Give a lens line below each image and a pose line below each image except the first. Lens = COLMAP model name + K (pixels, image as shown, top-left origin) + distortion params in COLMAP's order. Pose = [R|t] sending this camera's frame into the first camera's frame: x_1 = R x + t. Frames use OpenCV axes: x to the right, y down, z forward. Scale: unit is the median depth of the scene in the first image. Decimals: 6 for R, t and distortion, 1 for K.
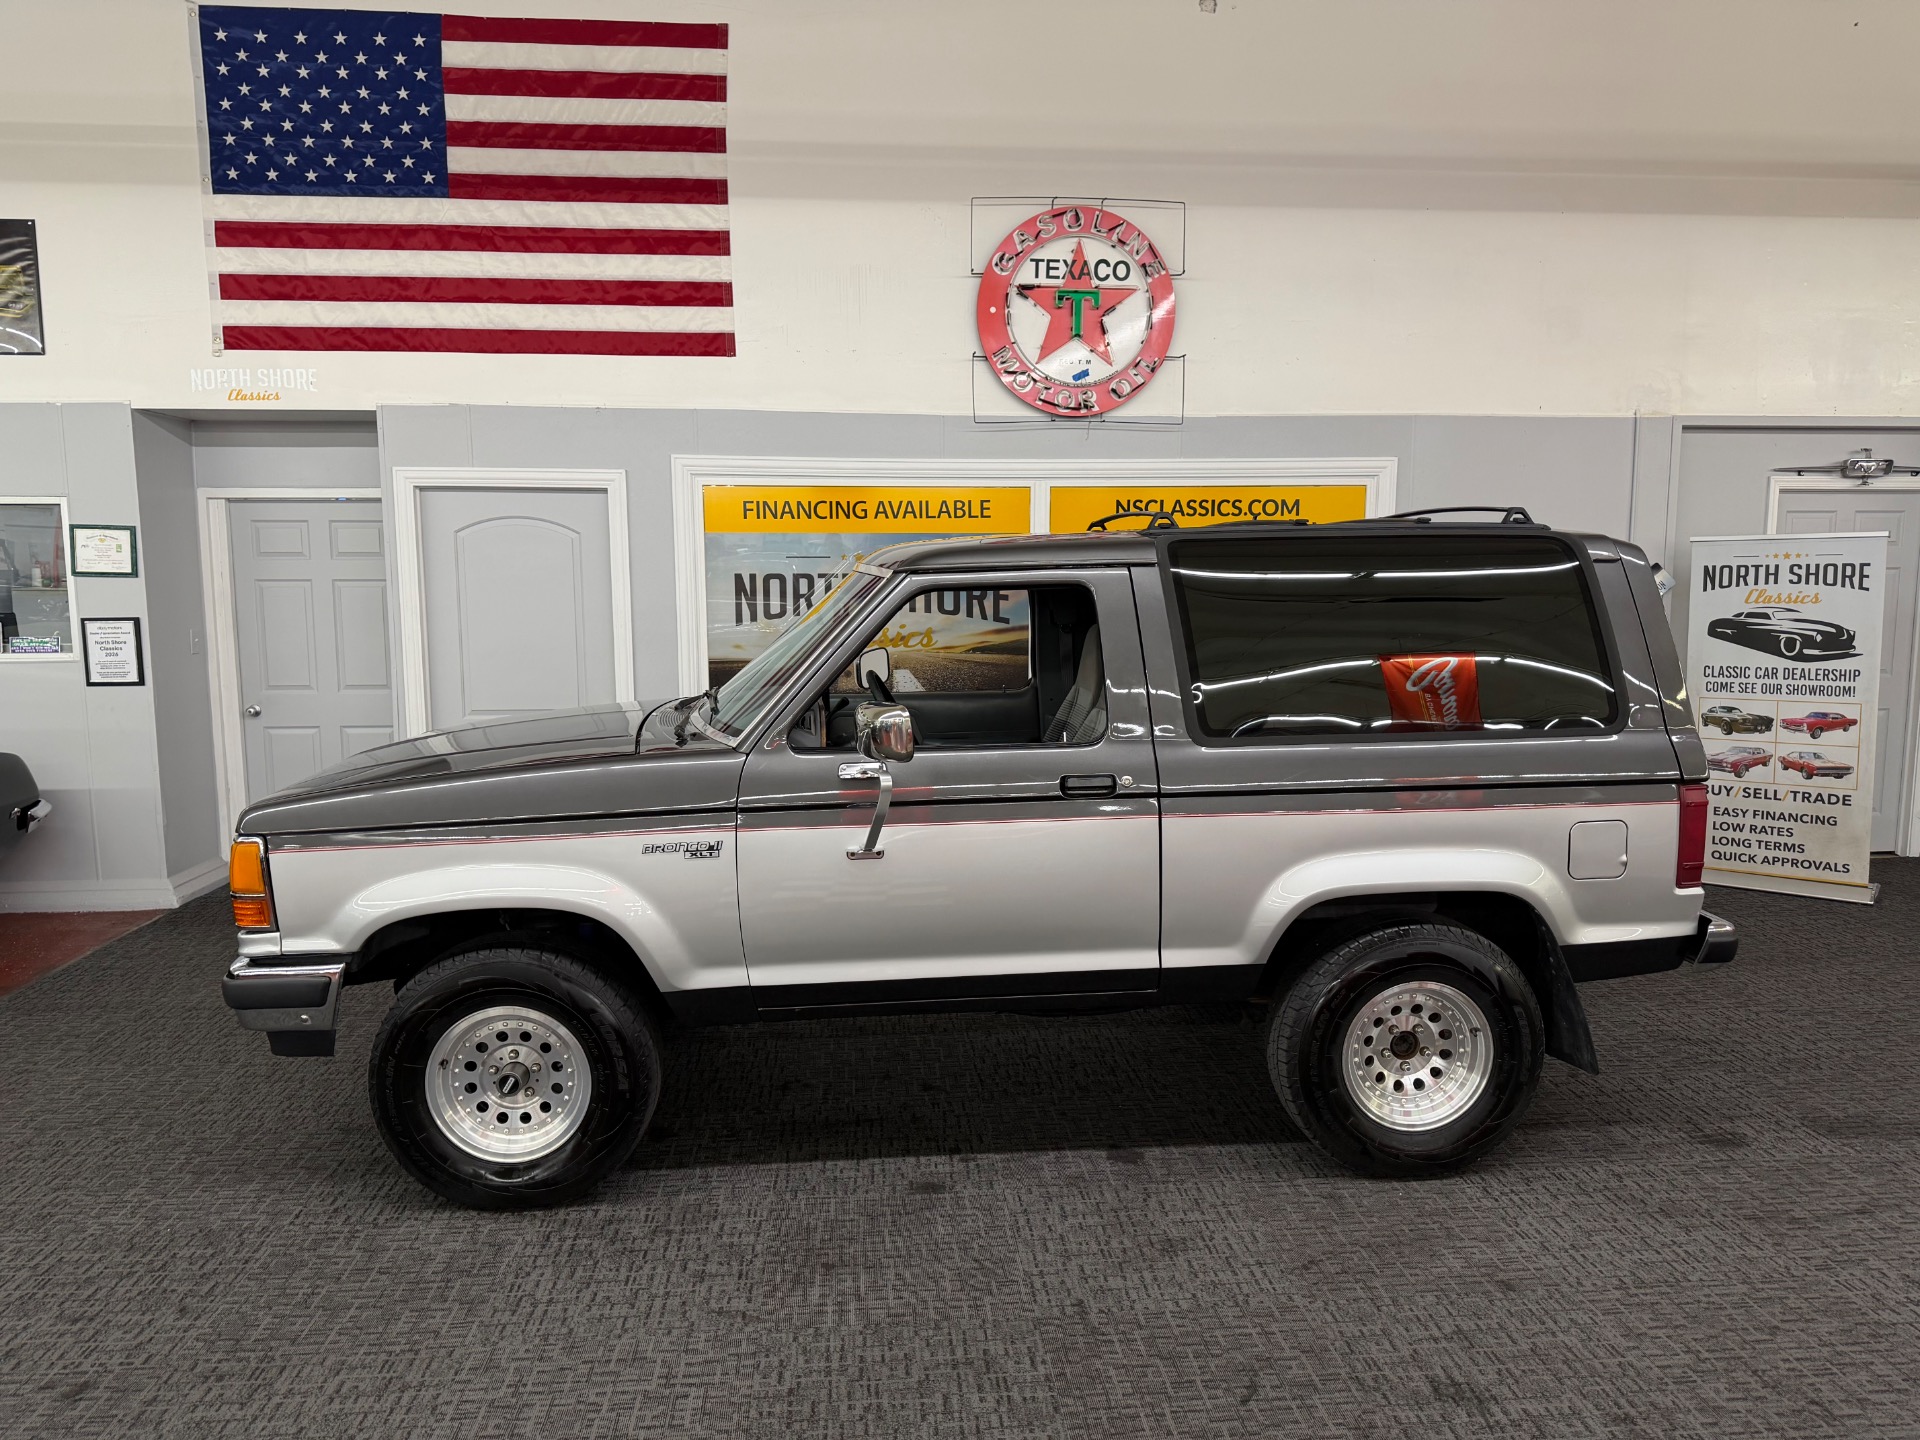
lens RADIAL K [[1338.6, 0, 960.0], [0, 1338.6, 720.0], [0, 0, 1]] dist [0.052250, -0.062263]
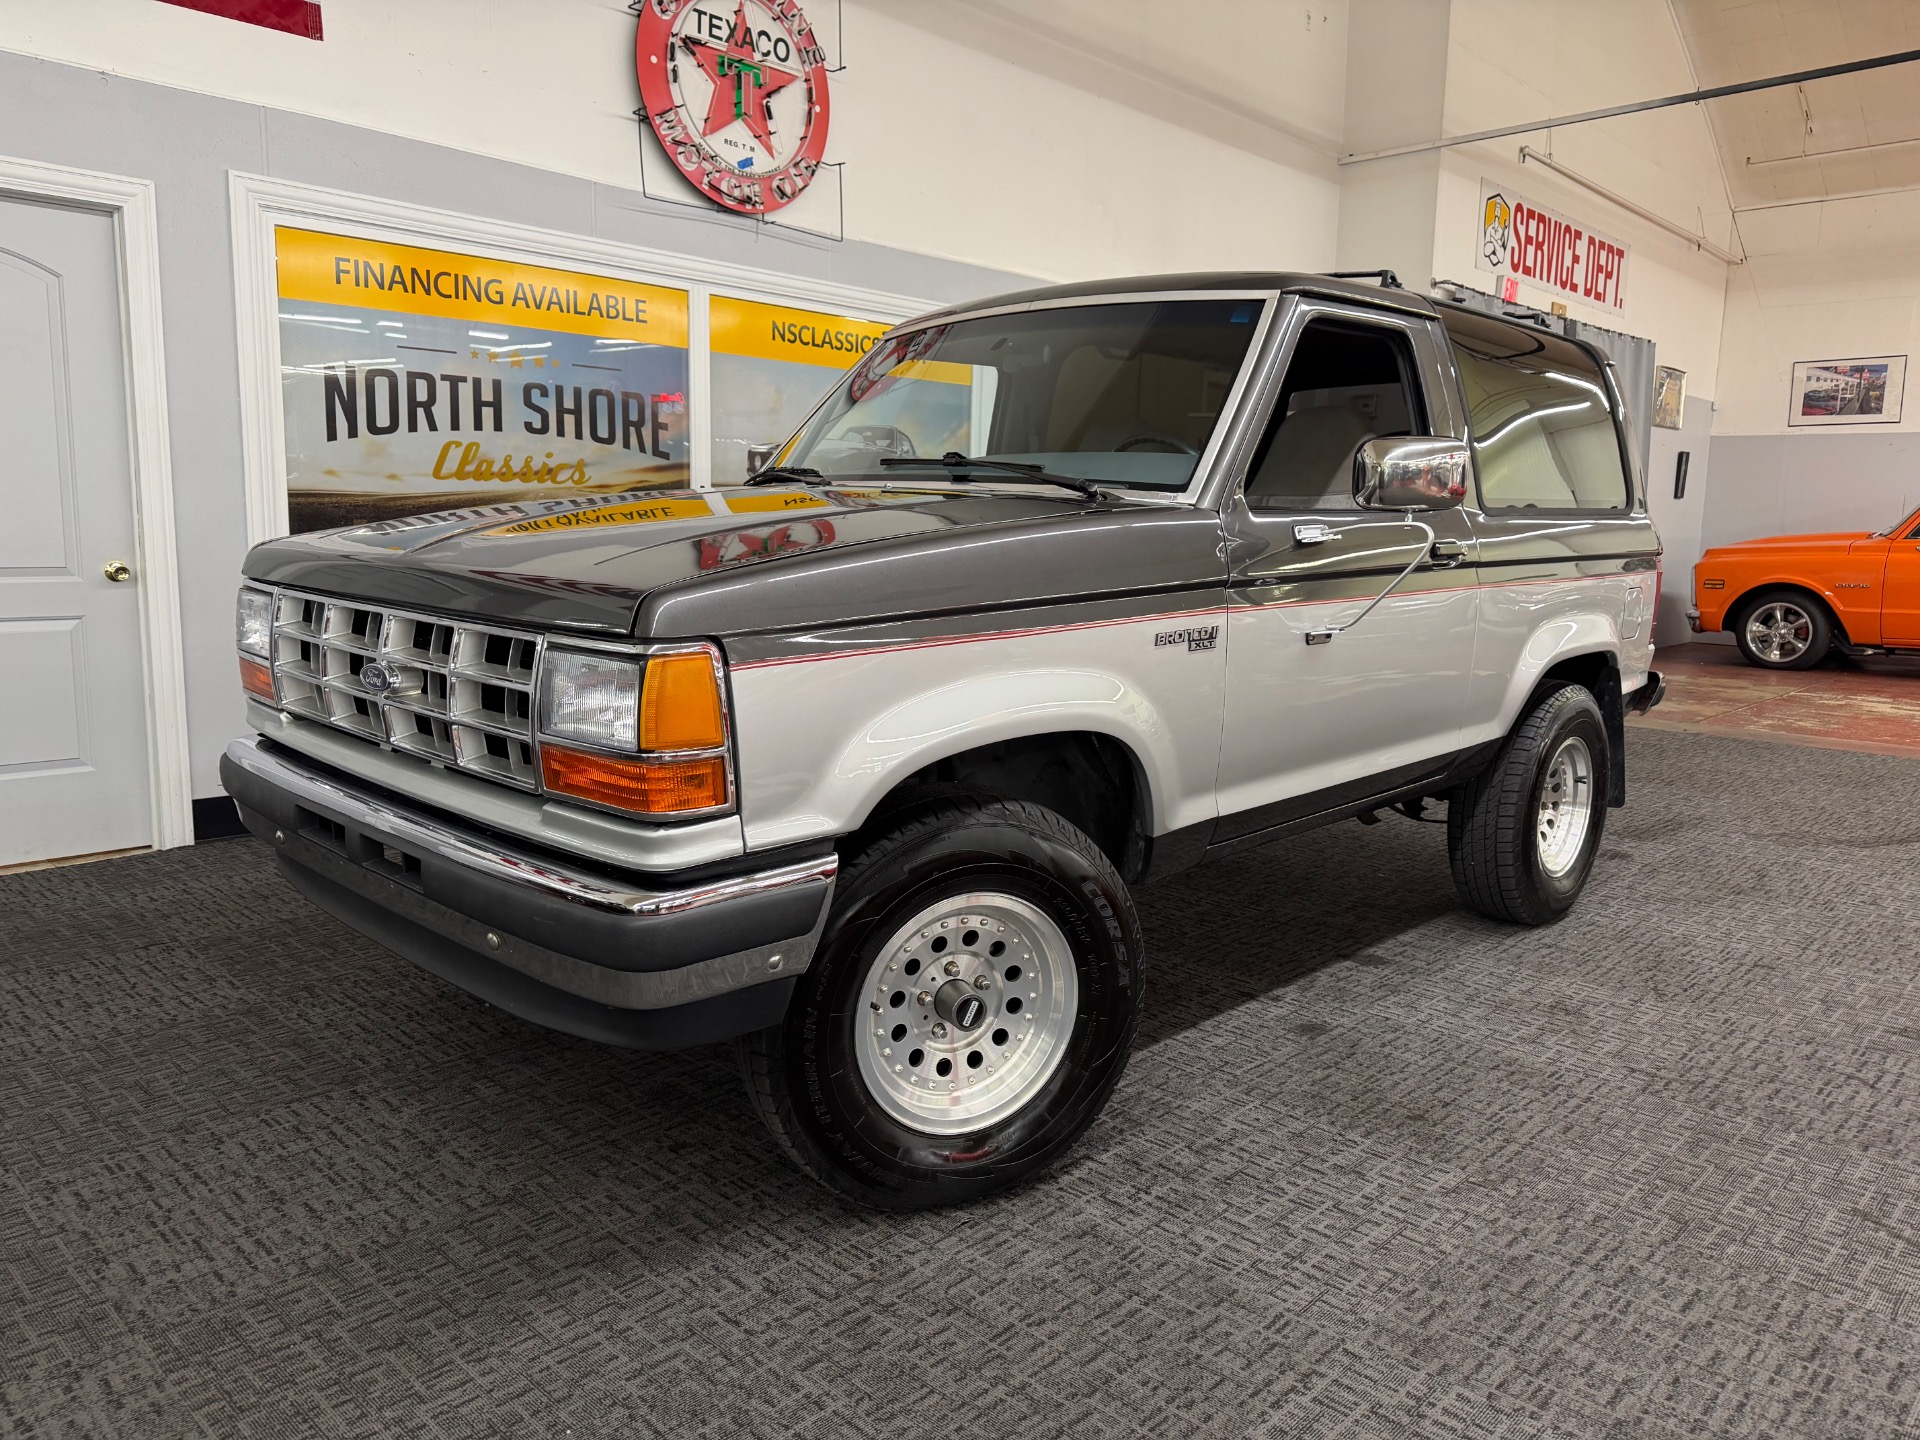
lens RADIAL K [[1356.7, 0, 955.2], [0, 1356.7, 699.2], [0, 0, 1]] dist [0.039961, -0.051828]
pose [[0.751131, -0.070741, 0.656352, -0.415724], [0.049707, 0.997480, 0.050623, 0.044931], [-0.658279, -0.005399, 0.752755, 0.273024]]
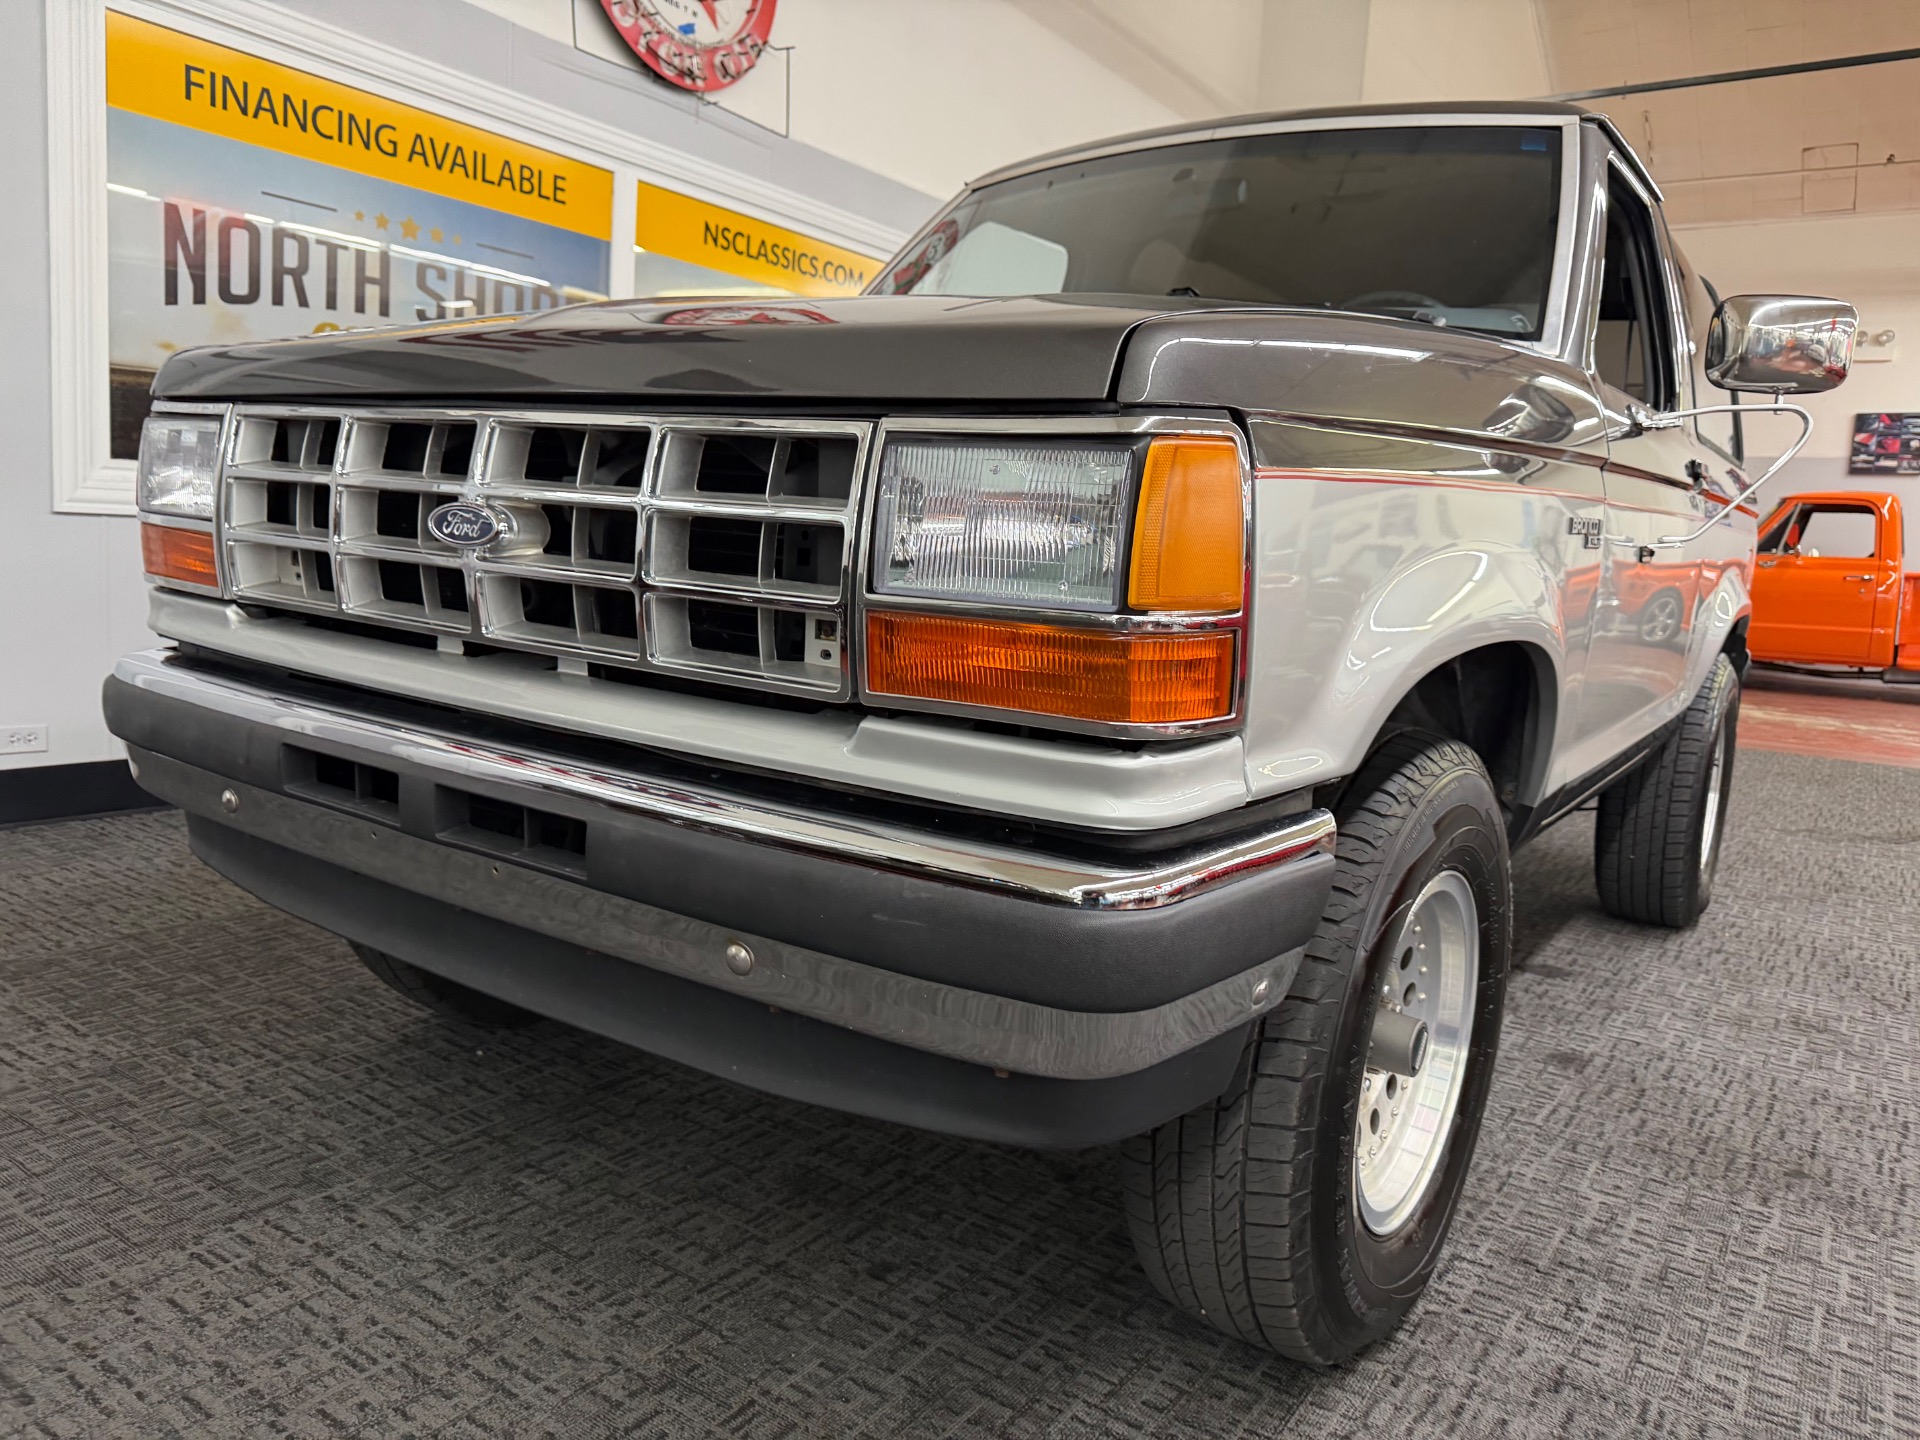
lens RADIAL K [[1371.1, 0, 961.9], [0, 1371.1, 691.7], [0, 0, 1]] dist [0.005868, -0.009595]
pose [[0.630639, -0.047332, 0.774632, -0.413960], [0.022943, 0.998839, 0.042354, 0.068643], [-0.775737, -0.008938, 0.630993, 0.441742]]
